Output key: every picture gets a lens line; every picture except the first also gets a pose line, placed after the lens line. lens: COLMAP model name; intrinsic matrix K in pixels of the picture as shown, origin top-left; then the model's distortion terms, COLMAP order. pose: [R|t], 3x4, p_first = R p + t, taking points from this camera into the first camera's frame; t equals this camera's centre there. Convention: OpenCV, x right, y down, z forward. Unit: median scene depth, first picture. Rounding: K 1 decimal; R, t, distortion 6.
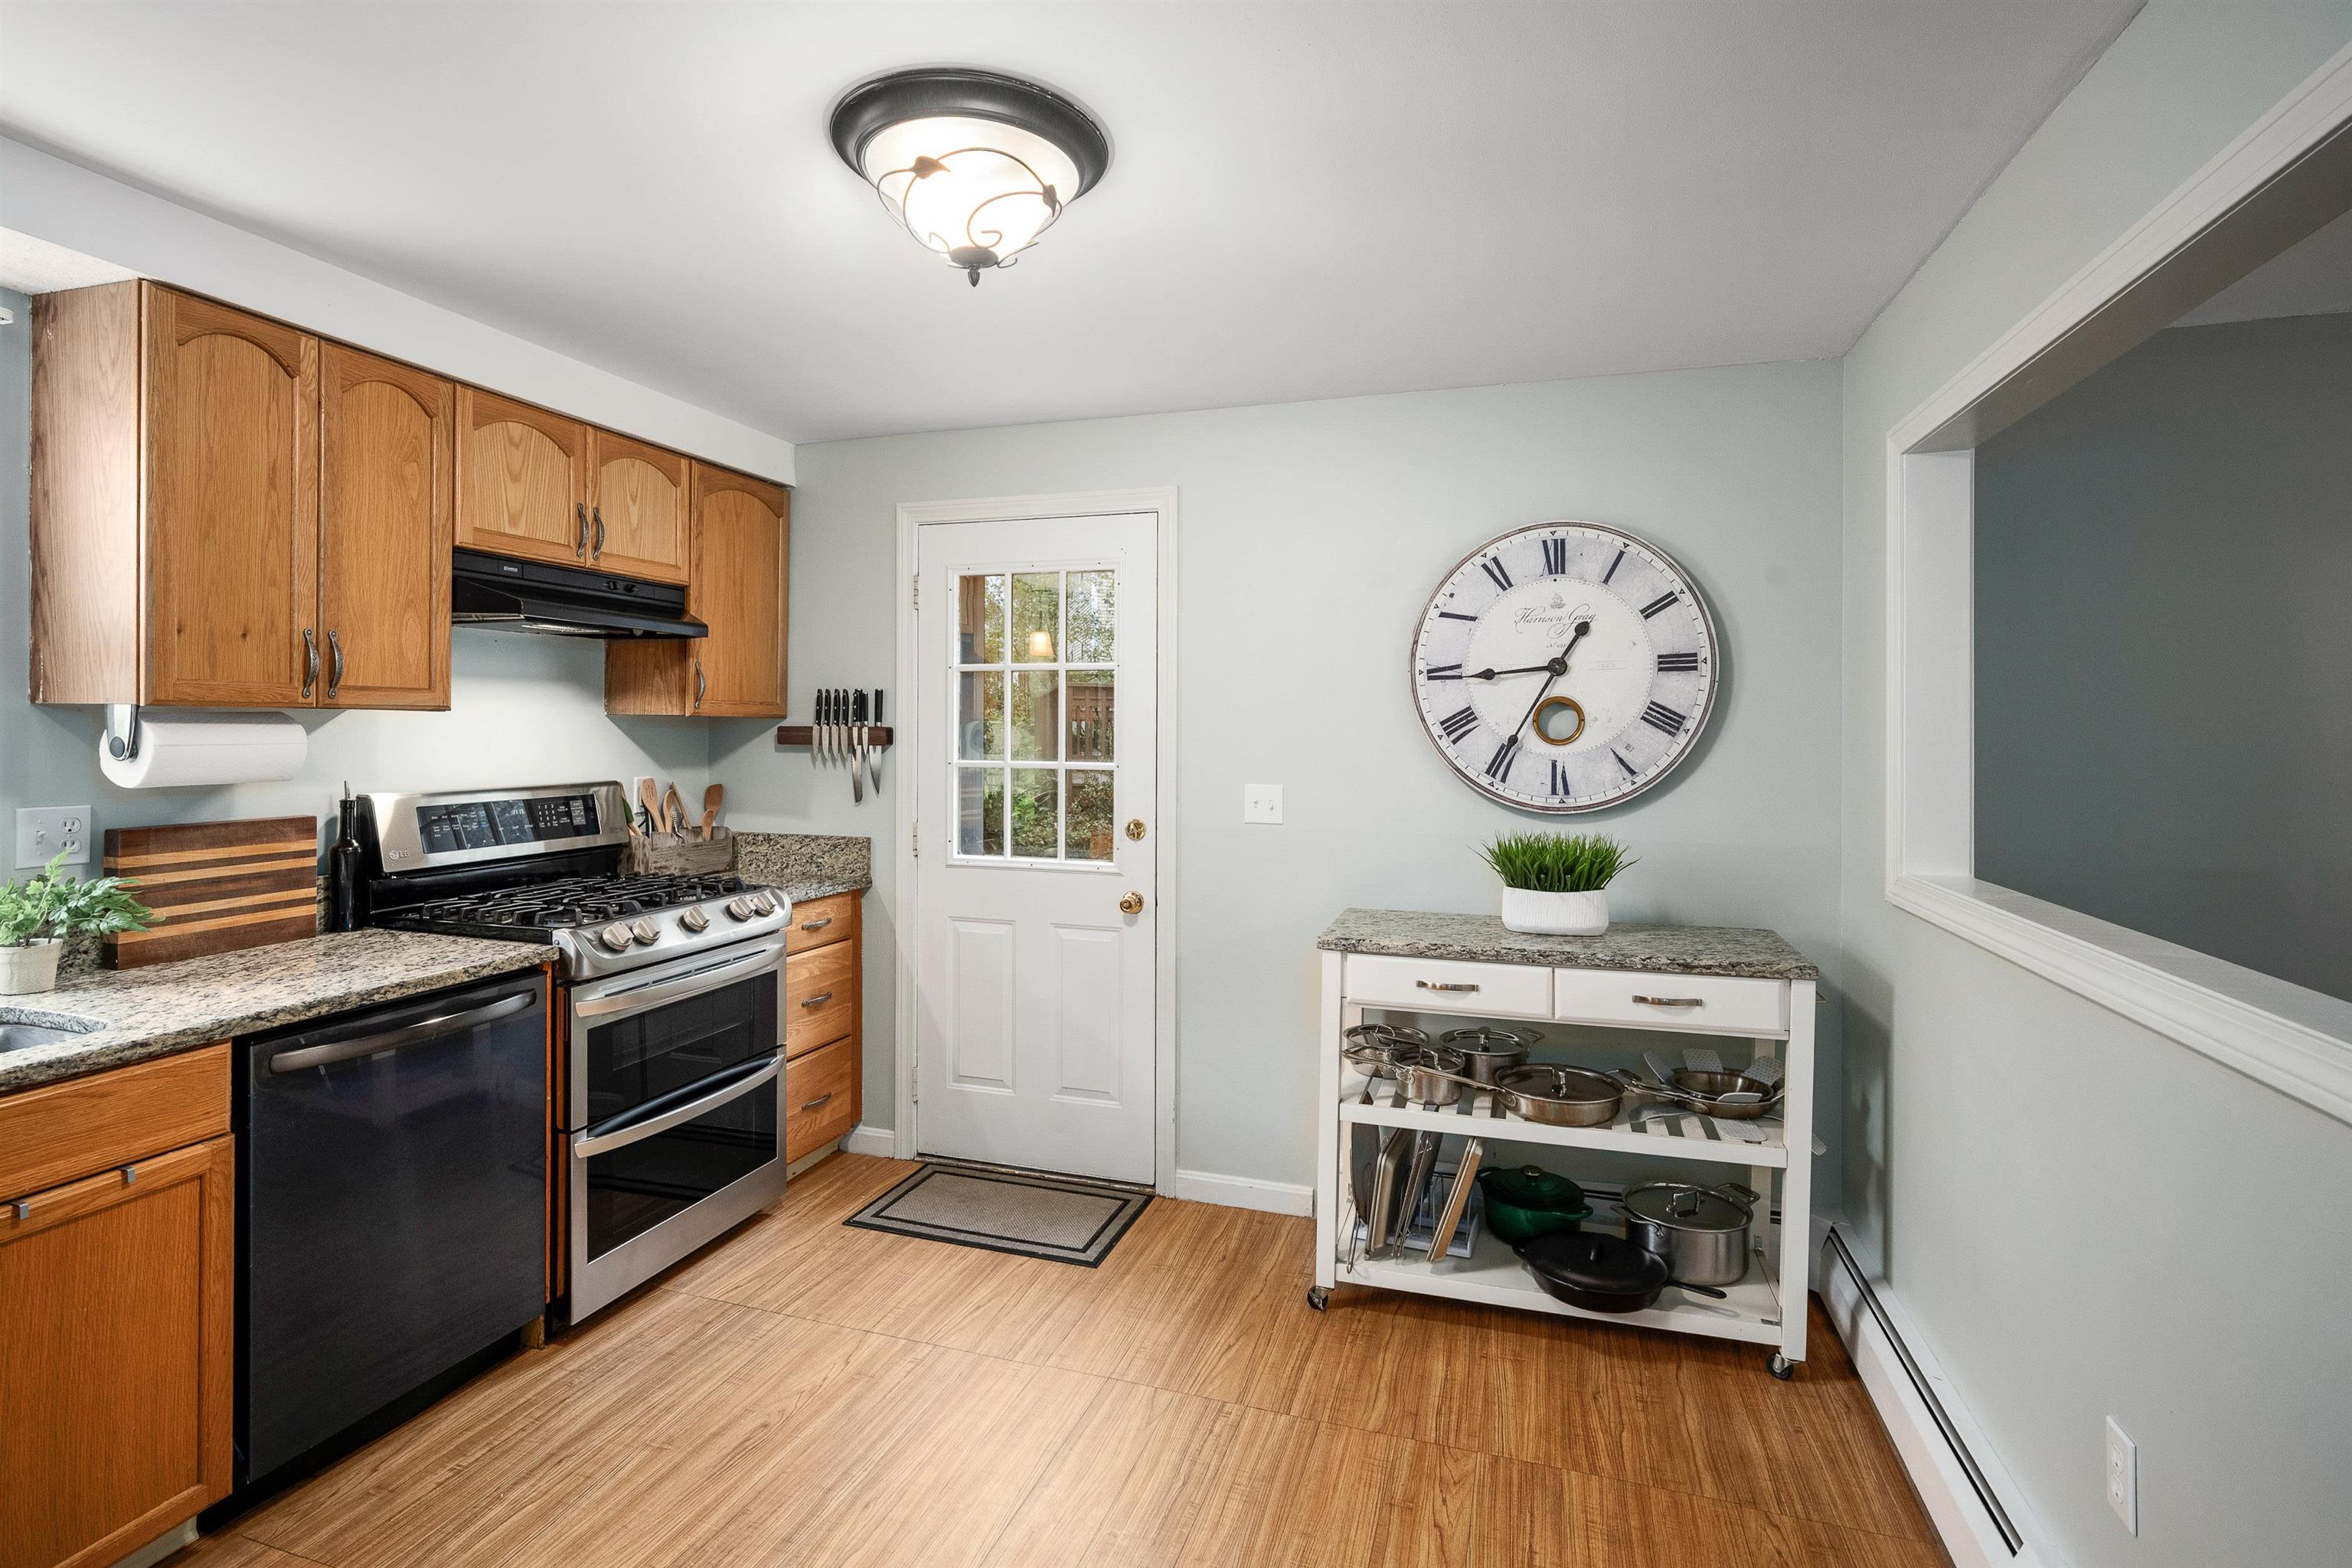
lens RADIAL K [[1127.2, 0, 1172.7], [0, 1127.2, 733.6], [0, 0, 1]] dist [0.000894, -0.000137]
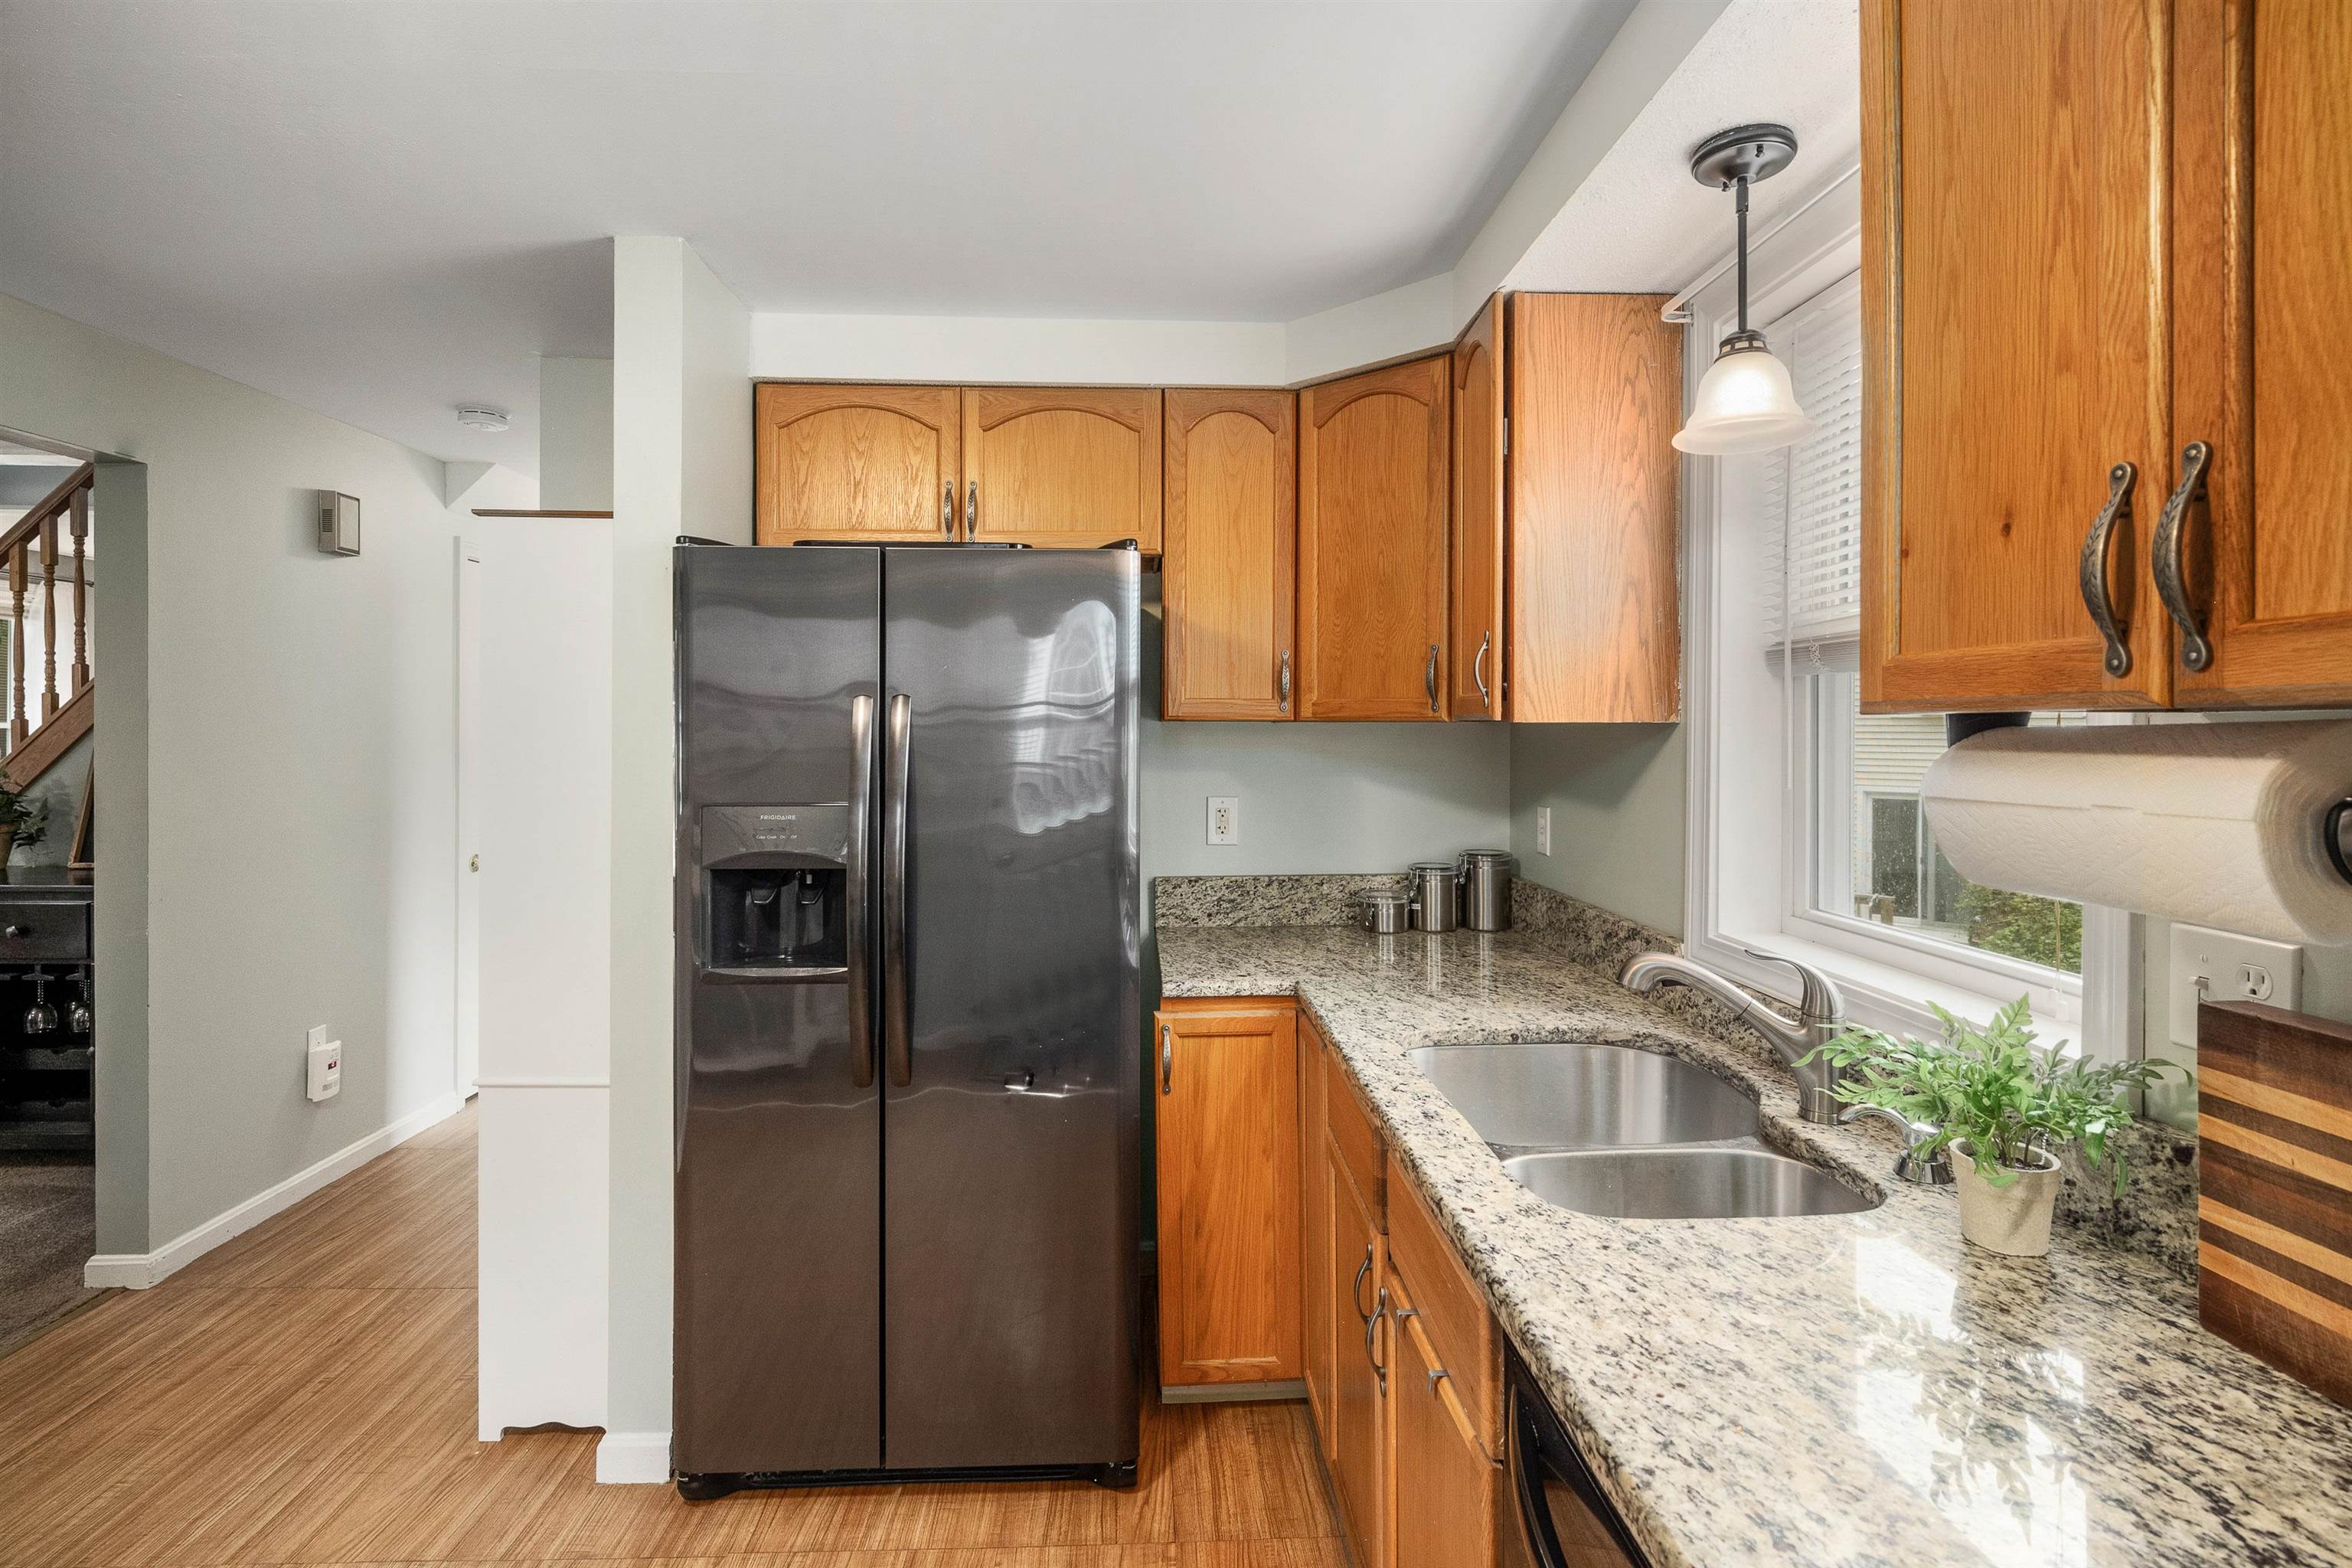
lens RADIAL K [[1114.5, 0, 1174.1], [0, 1114.5, 734.1], [0, 0, 1]] dist [-0.001219, -0.000034]
pose [[-0.941862, -0.007524, -0.335916, -0.366998], [-0.009392, 0.999948, 0.003938, -0.012273], [0.335869, 0.006864, -0.941884, 1.104352]]
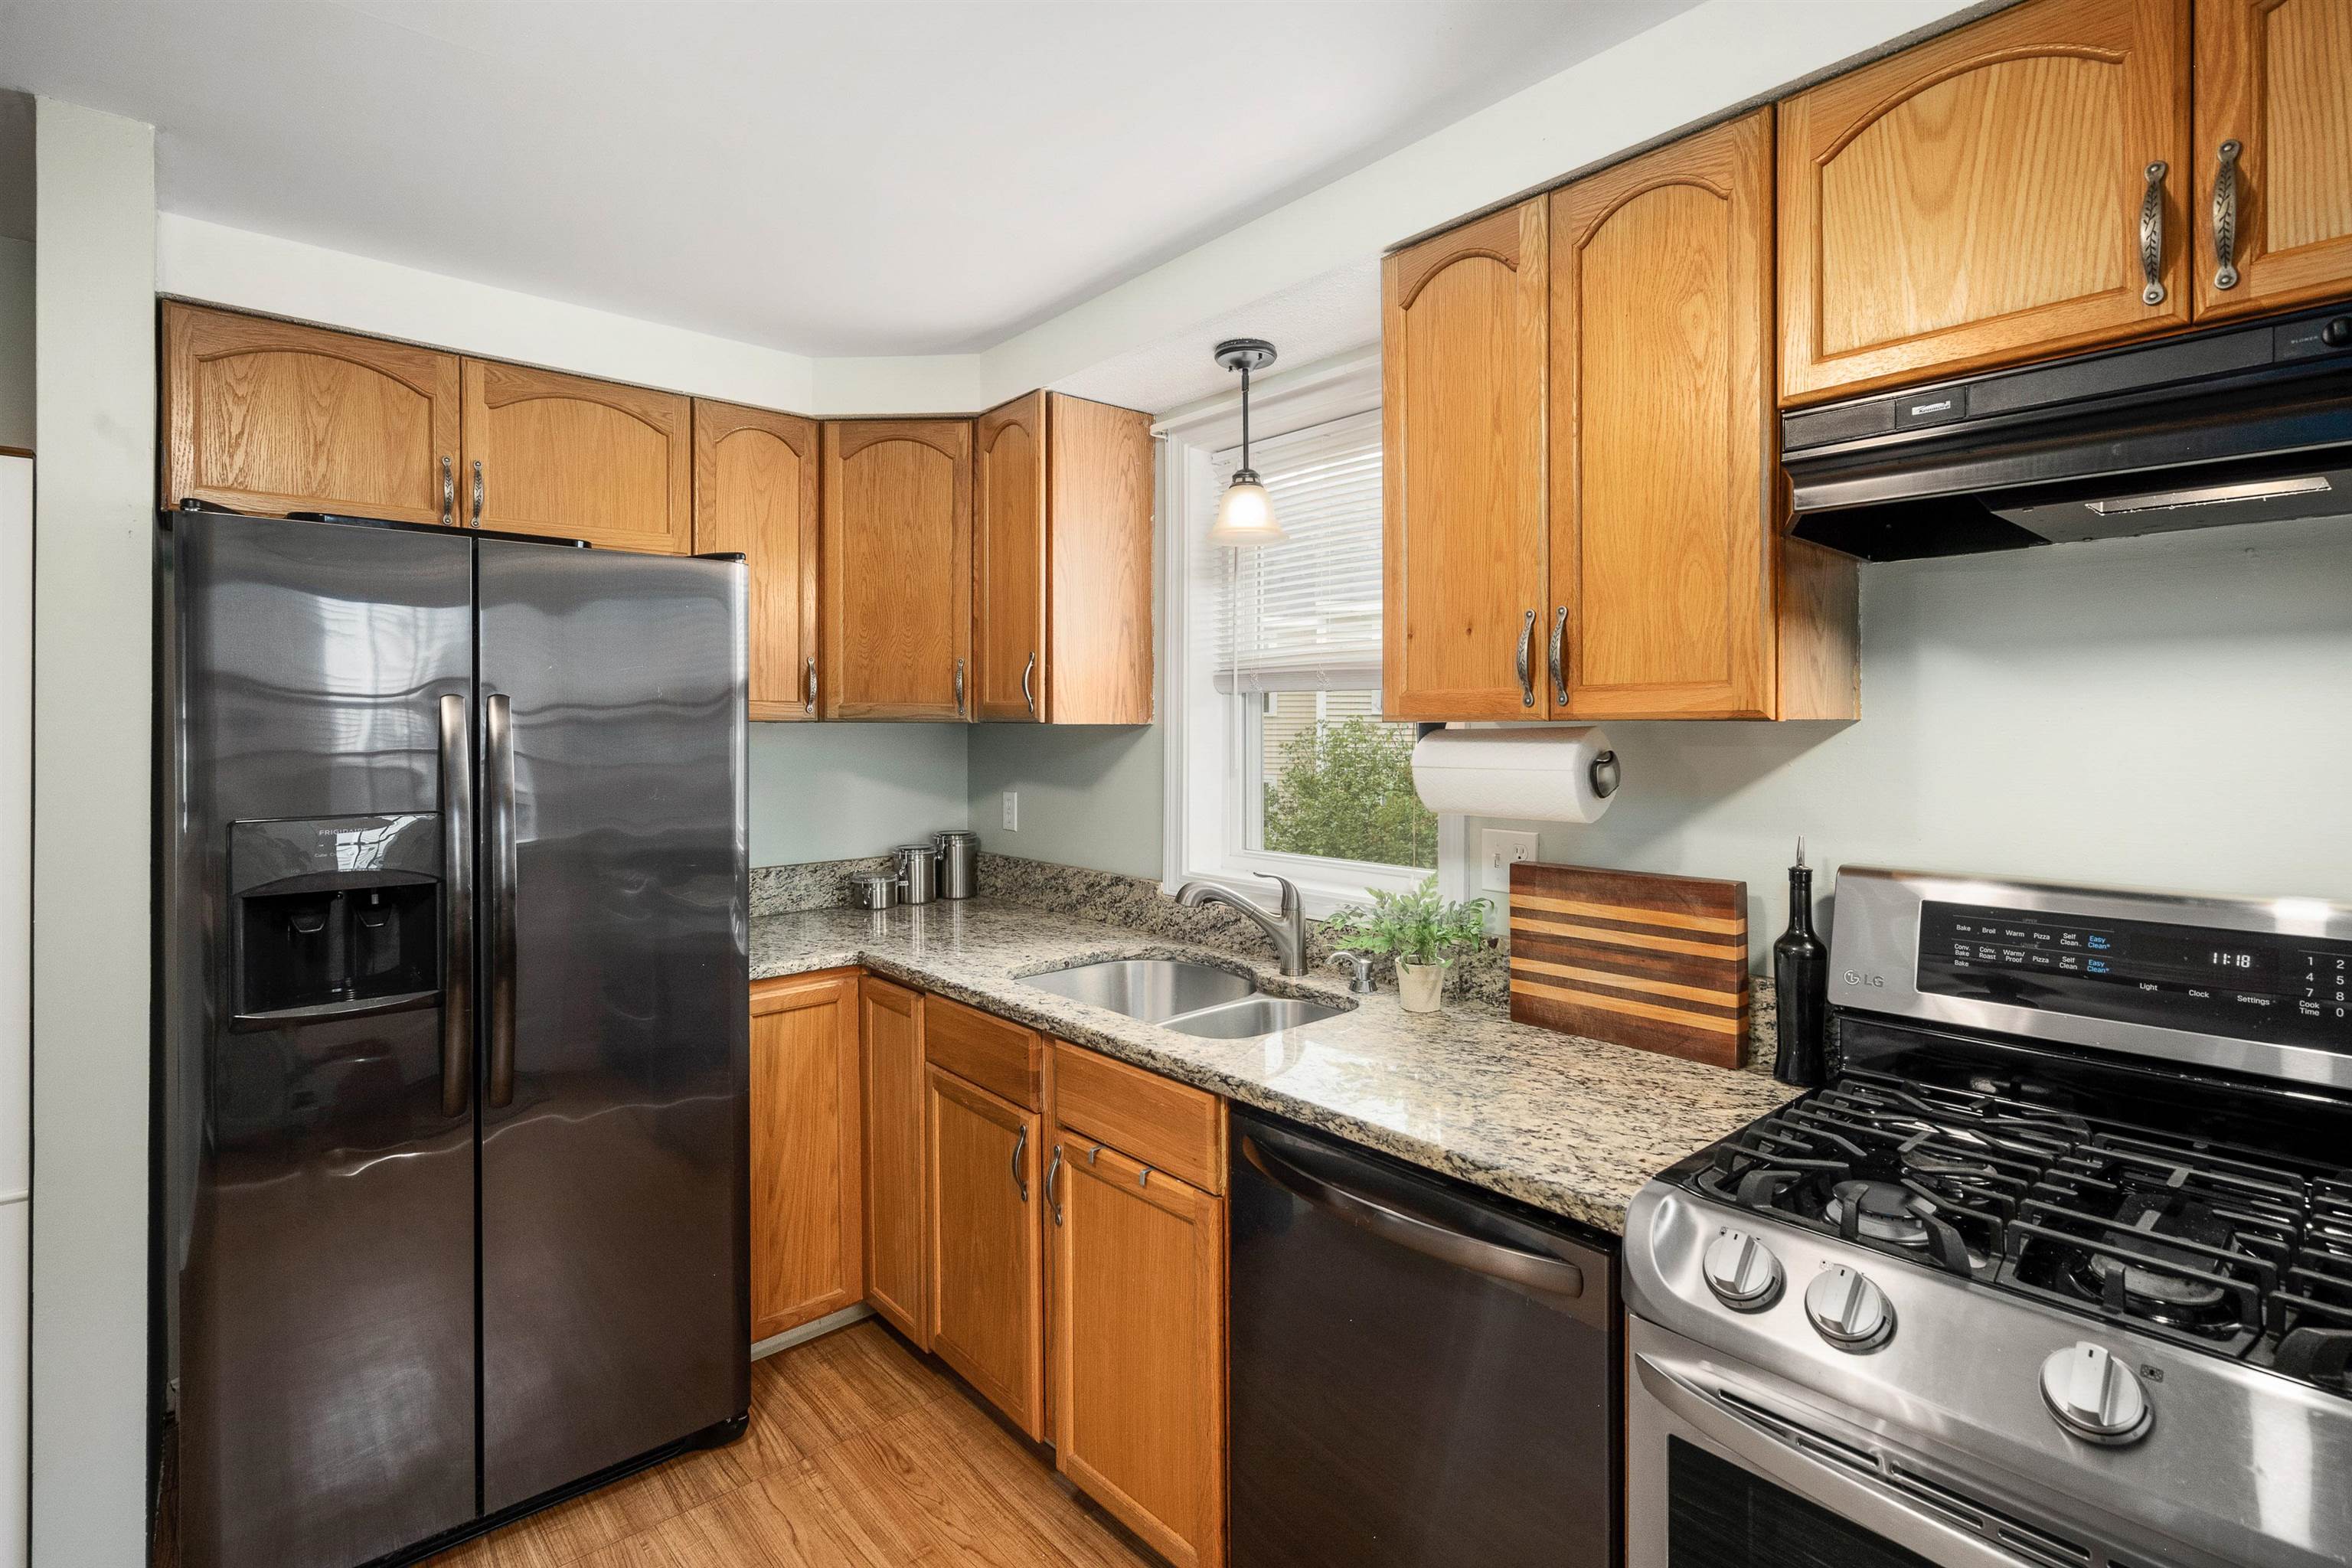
lens RADIAL K [[1127.2, 0, 1172.7], [0, 1127.2, 733.6], [0, 0, 1]] dist [0.000894, -0.000137]
pose [[-0.528014, -0.002077, -0.849233, -0.037772], [-0.005711, 0.999983, 0.001105, -0.012613], [0.849217, 0.005433, -0.528017, 1.080878]]
